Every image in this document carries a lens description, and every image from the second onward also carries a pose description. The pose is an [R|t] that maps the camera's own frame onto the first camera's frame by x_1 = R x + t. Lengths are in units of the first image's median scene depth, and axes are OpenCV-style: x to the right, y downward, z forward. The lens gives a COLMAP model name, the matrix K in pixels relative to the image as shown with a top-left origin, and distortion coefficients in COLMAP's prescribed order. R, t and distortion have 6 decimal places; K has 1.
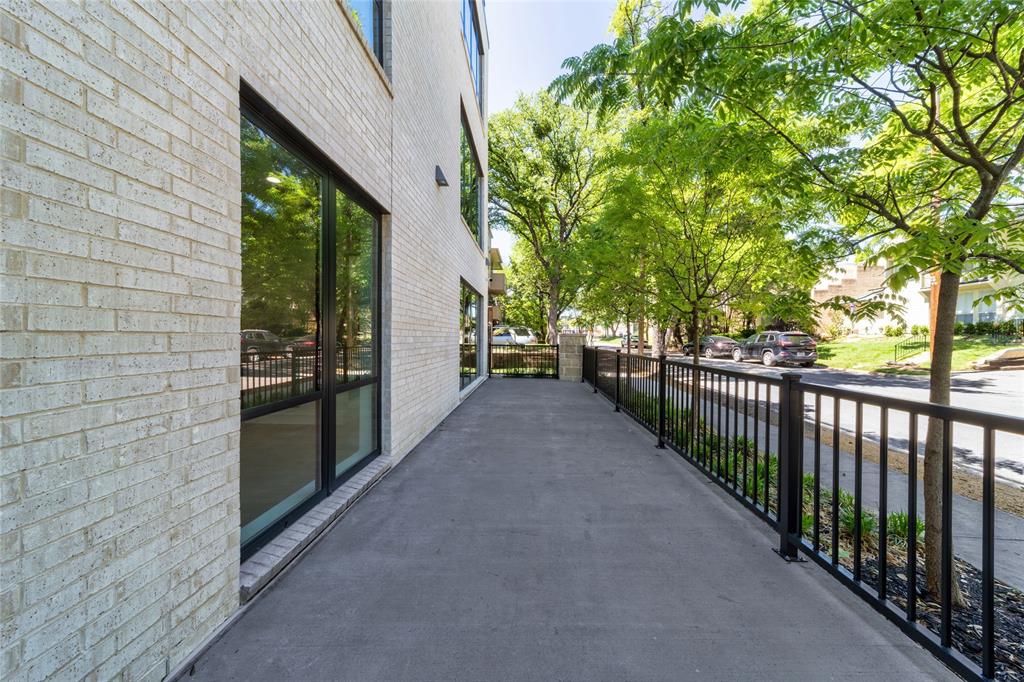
lens RADIAL K [[355.5, 0, 512.3], [0, 355.5, 338.8], [0, 0, 1]] dist [0.007591, 0.000073]
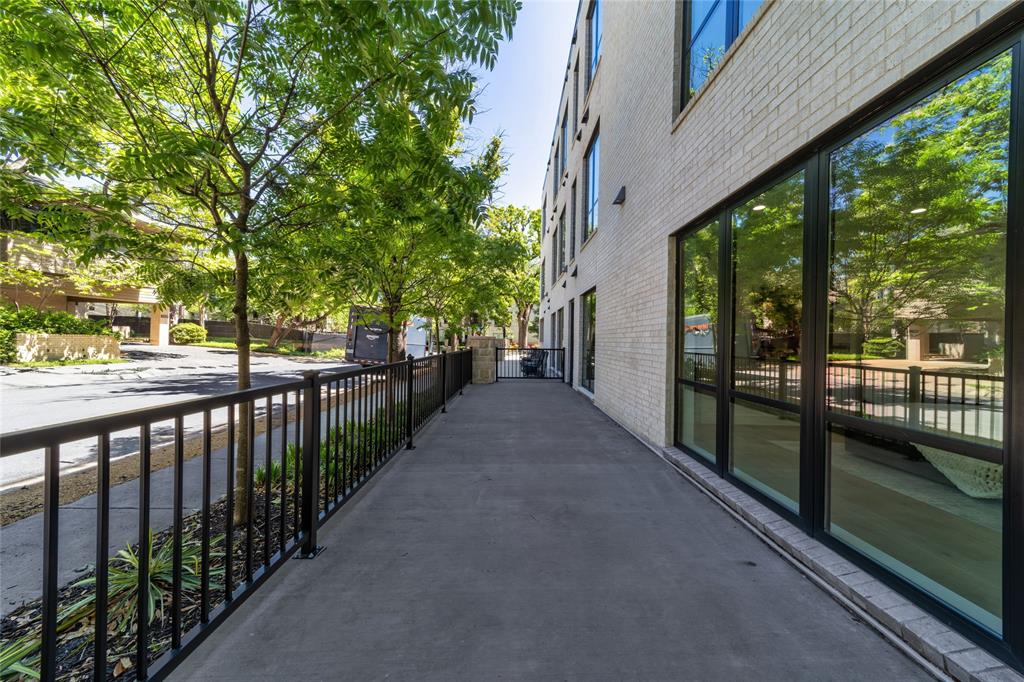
lens RADIAL K [[355.5, 0, 512.3], [0, 355.5, 338.8], [0, 0, 1]] dist [0.007591, 0.000073]
pose [[-0.999064, -0.011963, -0.041560, 0.172131], [-0.012065, 0.999925, 0.002217, -0.015477], [0.041531, 0.002716, -0.999134, 2.094822]]
